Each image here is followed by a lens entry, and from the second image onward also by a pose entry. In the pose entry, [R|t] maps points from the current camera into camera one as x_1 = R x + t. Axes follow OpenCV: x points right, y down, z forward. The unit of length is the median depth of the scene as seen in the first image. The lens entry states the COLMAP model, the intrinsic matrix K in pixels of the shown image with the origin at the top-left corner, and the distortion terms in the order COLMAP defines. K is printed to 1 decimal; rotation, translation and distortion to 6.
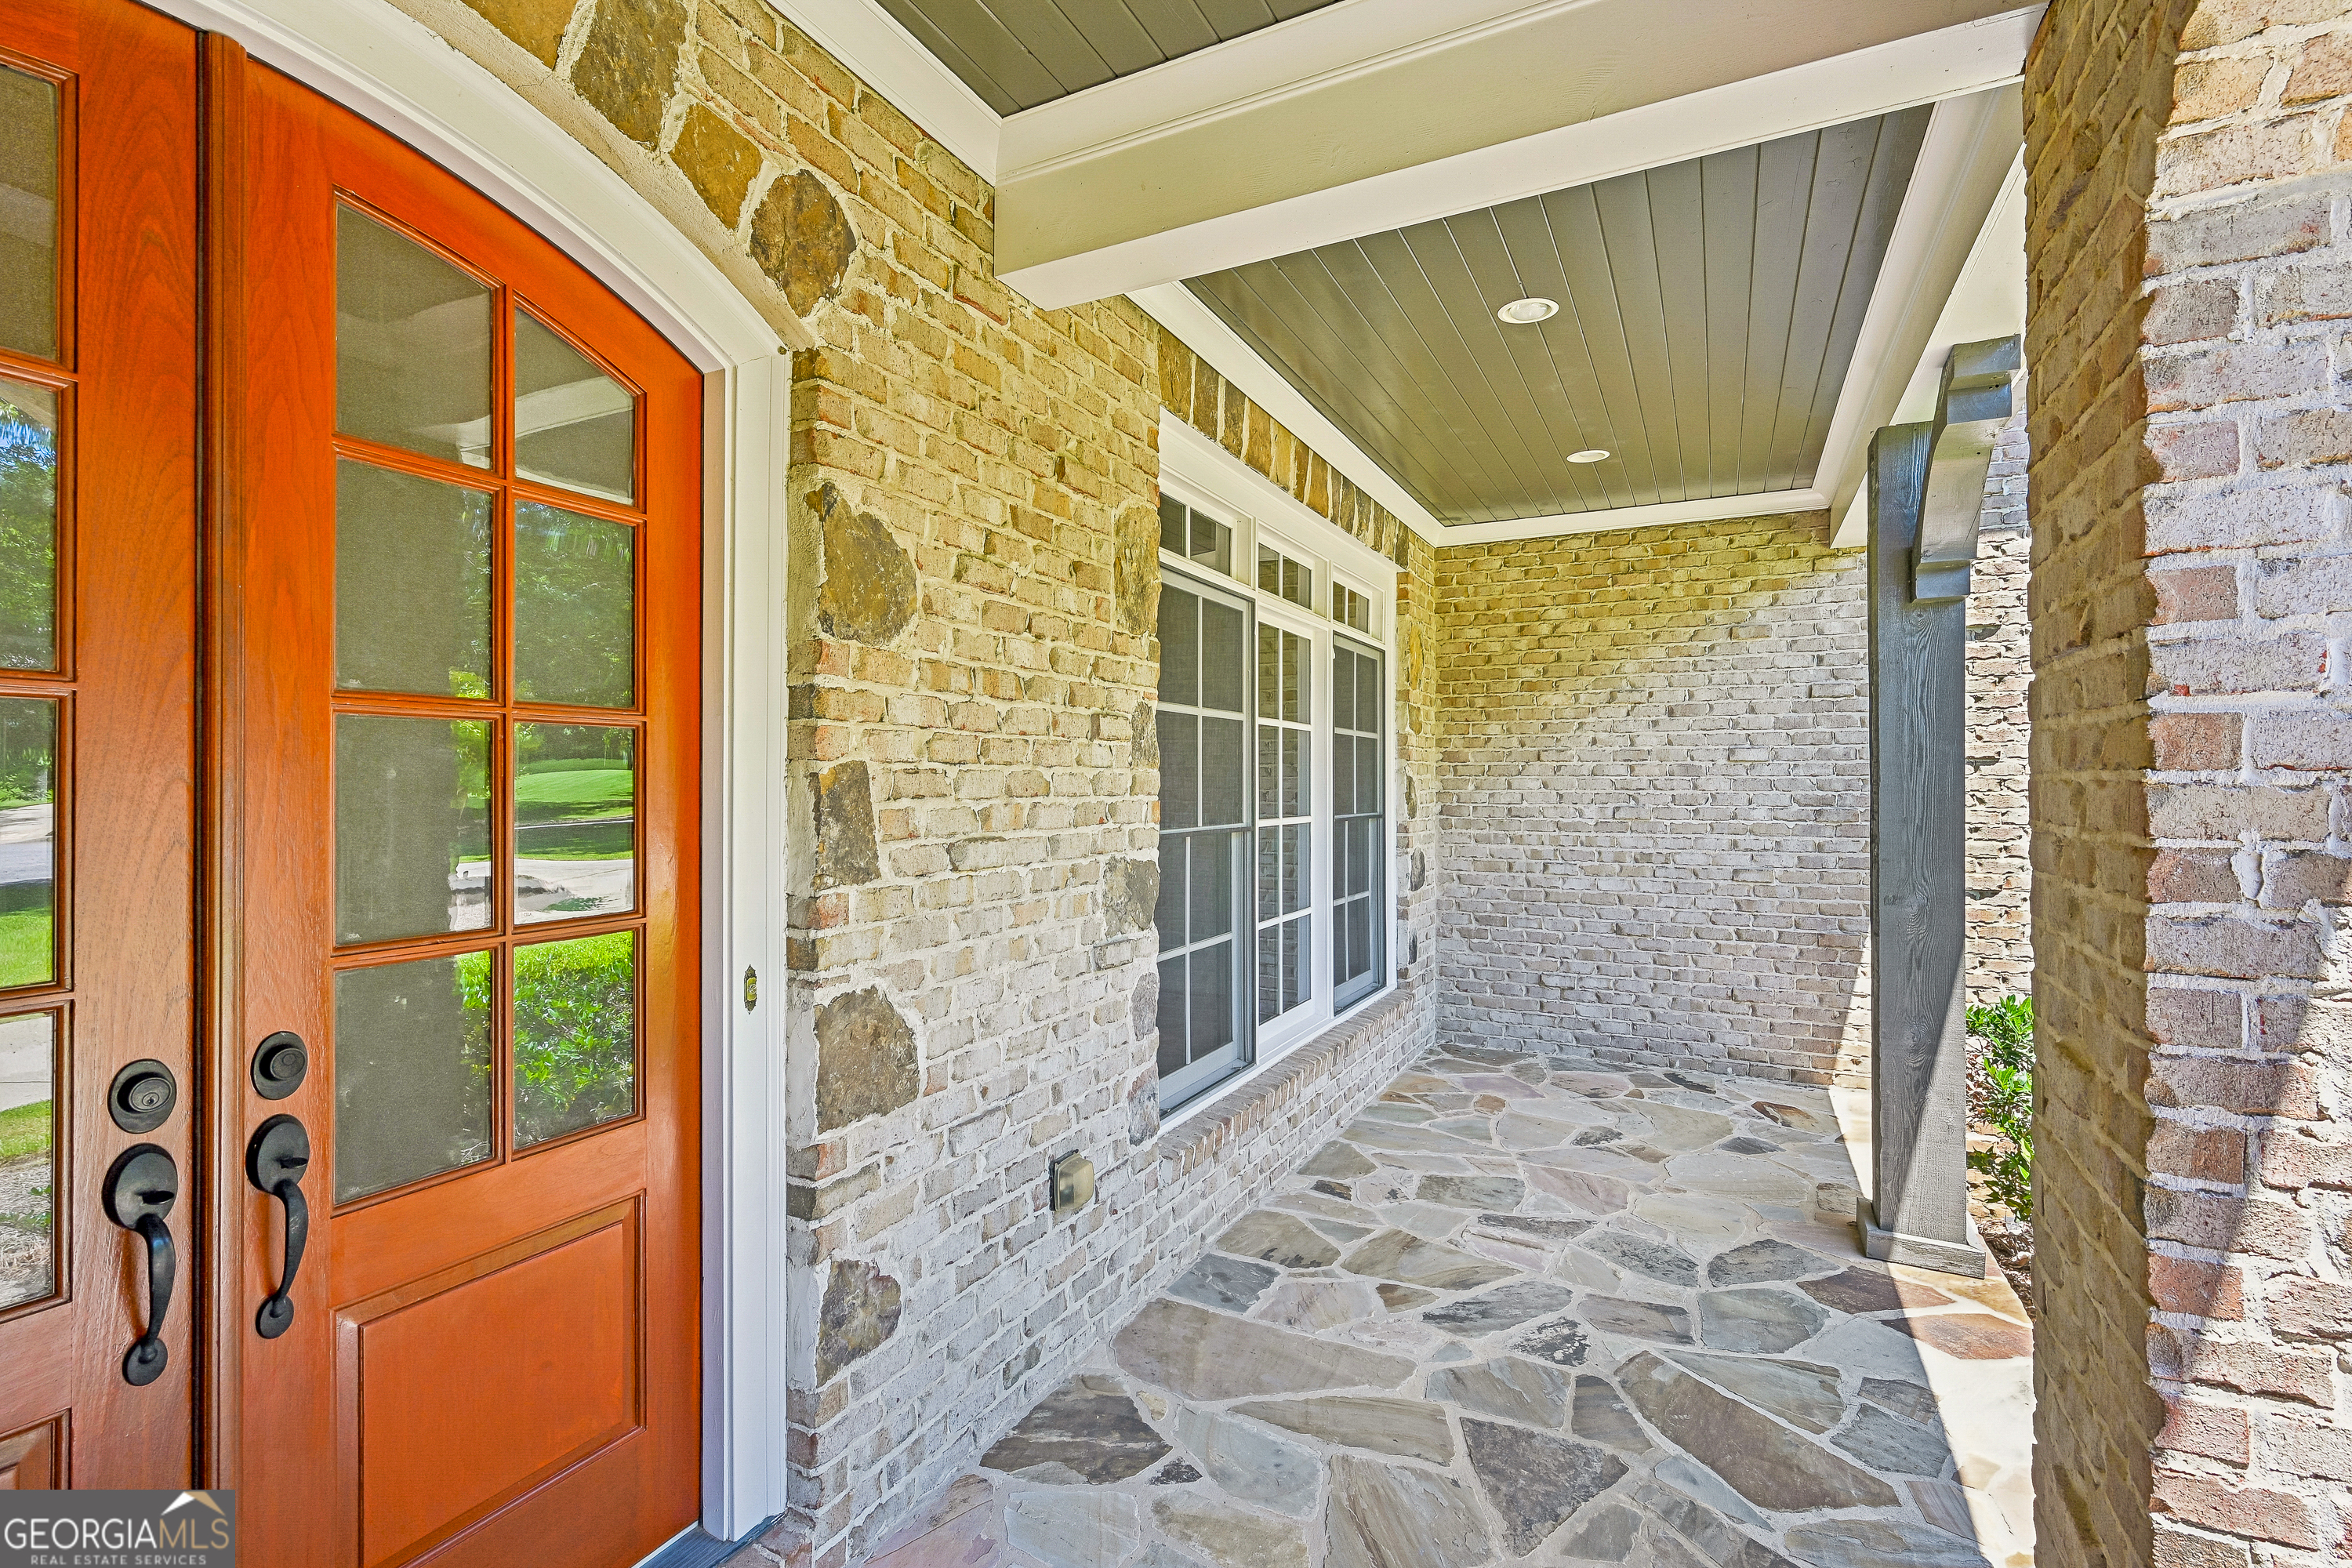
lens RADIAL K [[1077.6, 0, 1179.2], [0, 1077.6, 777.3], [0, 0, 1]] dist [-0.000866, 0.001525]
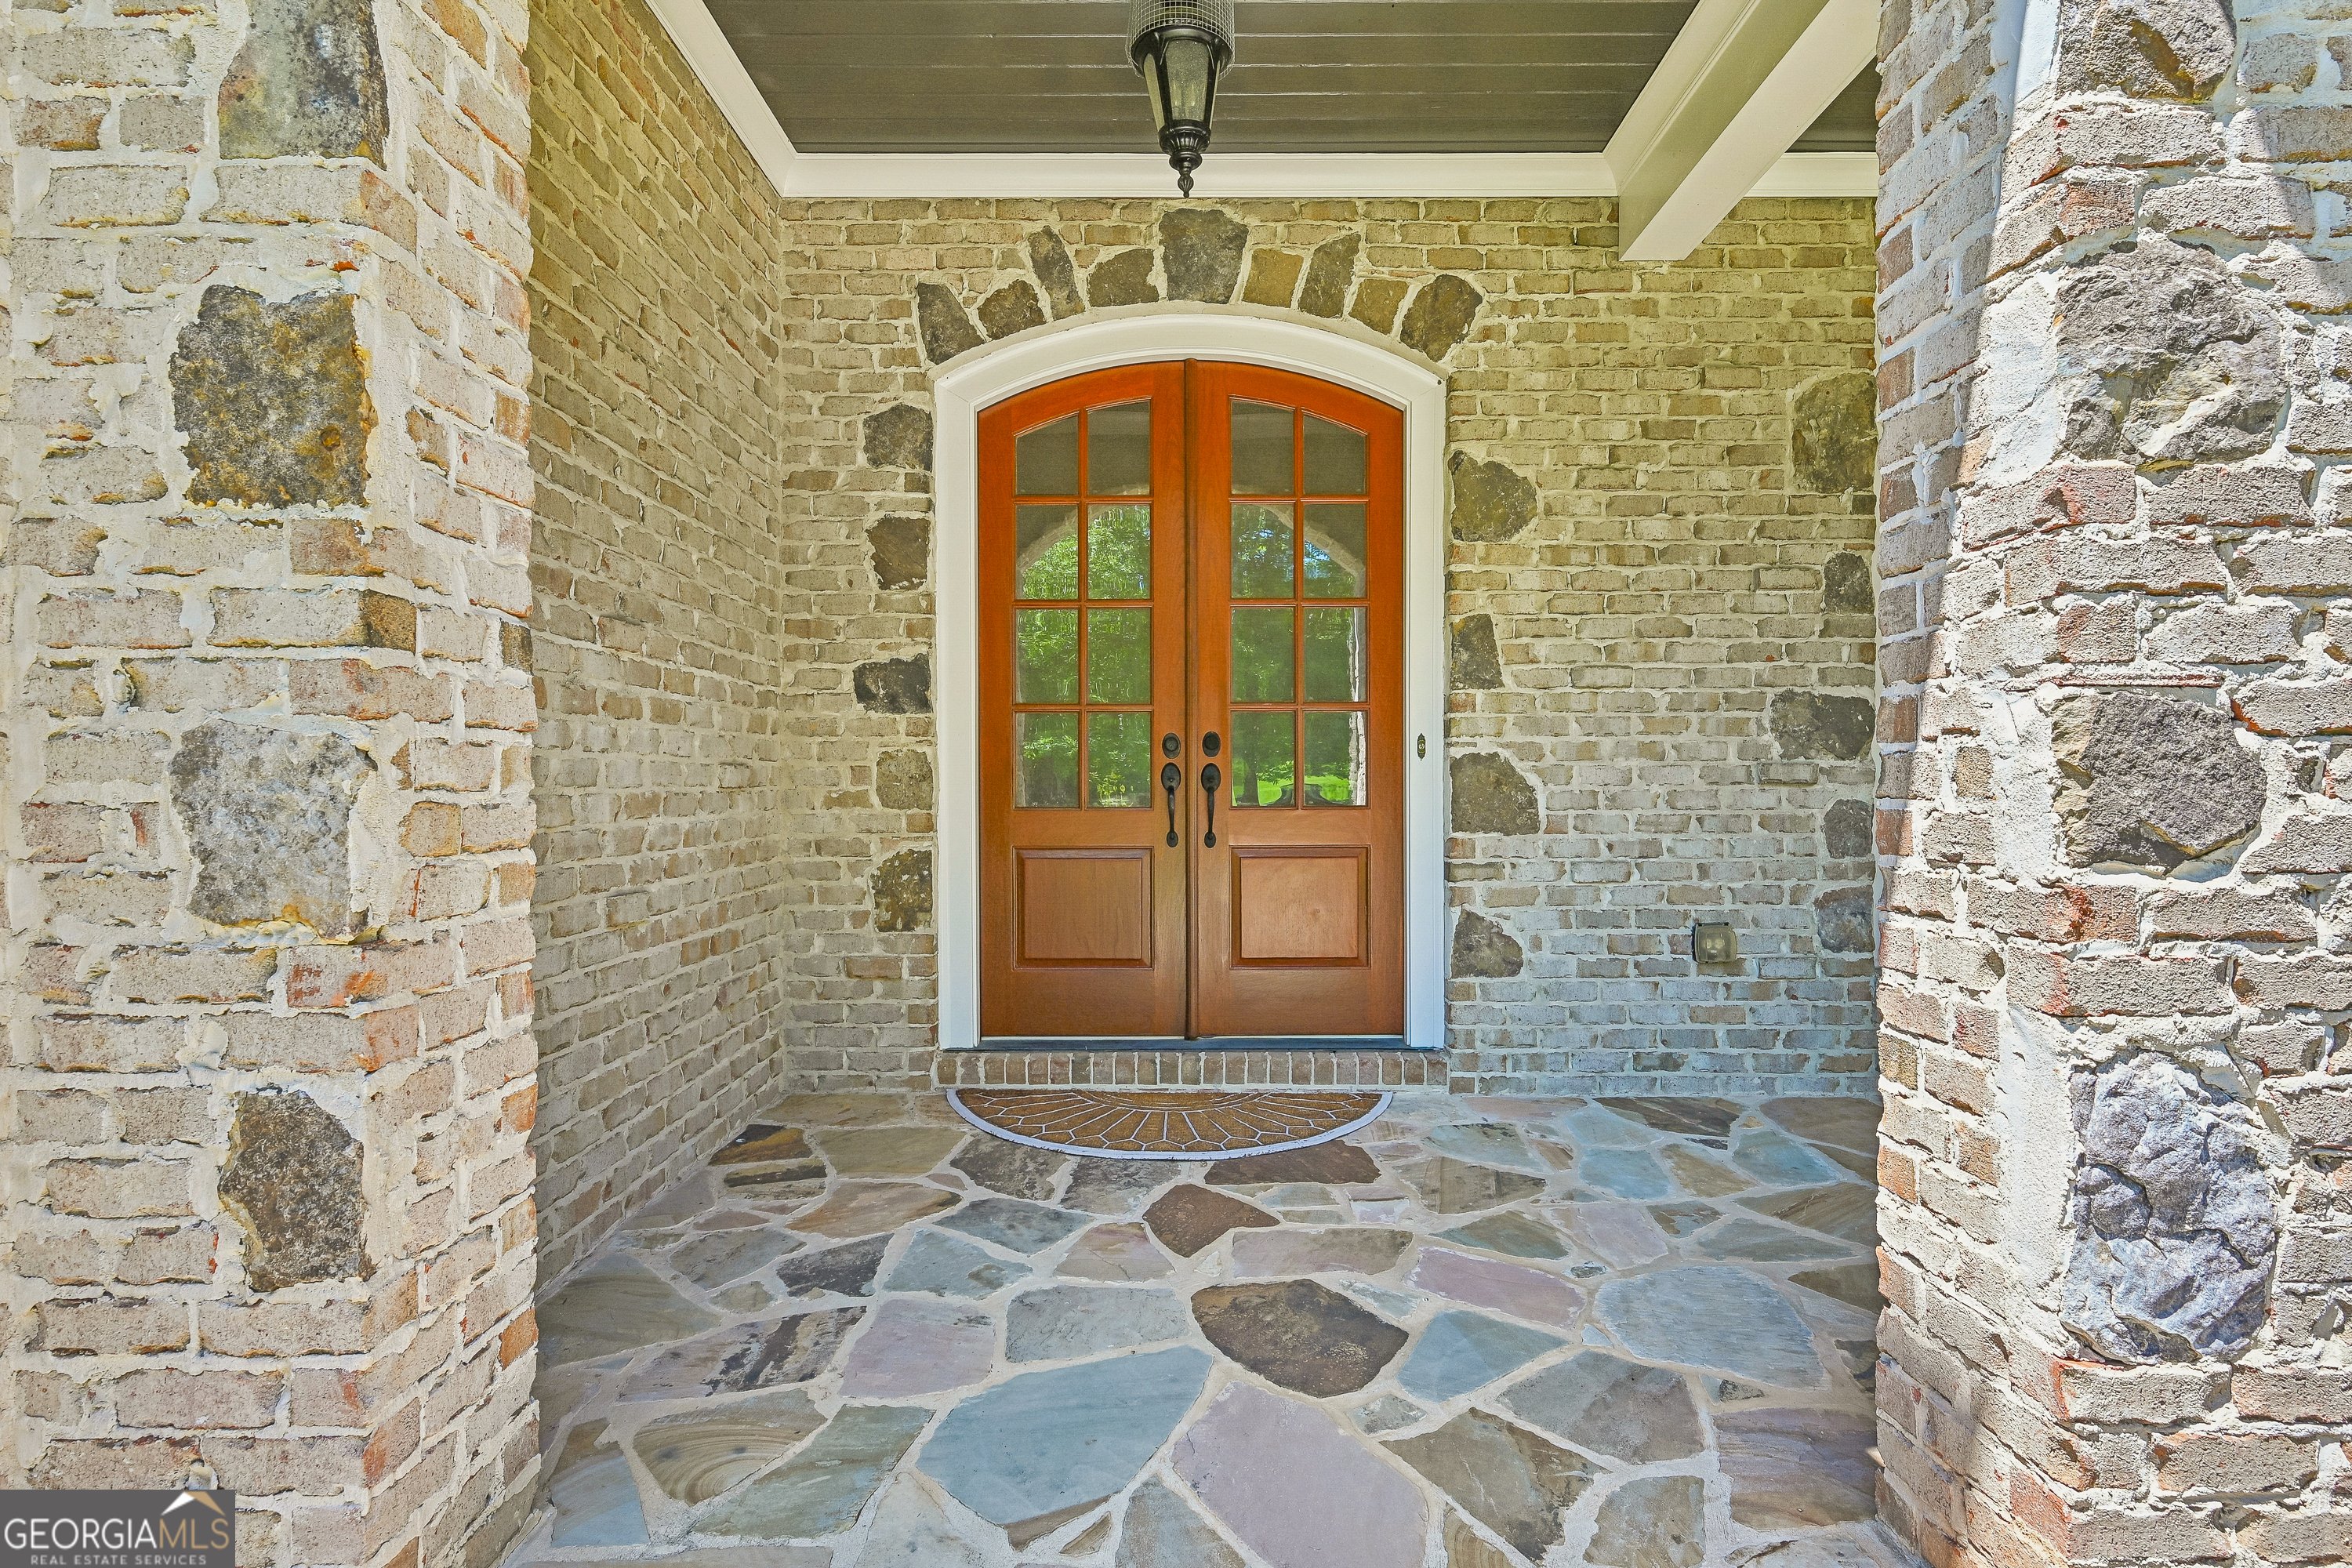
lens RADIAL K [[1077.6, 0, 1181.2], [0, 1077.6, 787.7], [0, 0, 1]] dist [-0.000866, 0.001525]
pose [[0.446178, 0.001209, -0.894944, 0.909739], [0.006871, 0.999965, 0.004777, 0.224259], [0.894918, -0.008280, 0.446154, -0.140049]]
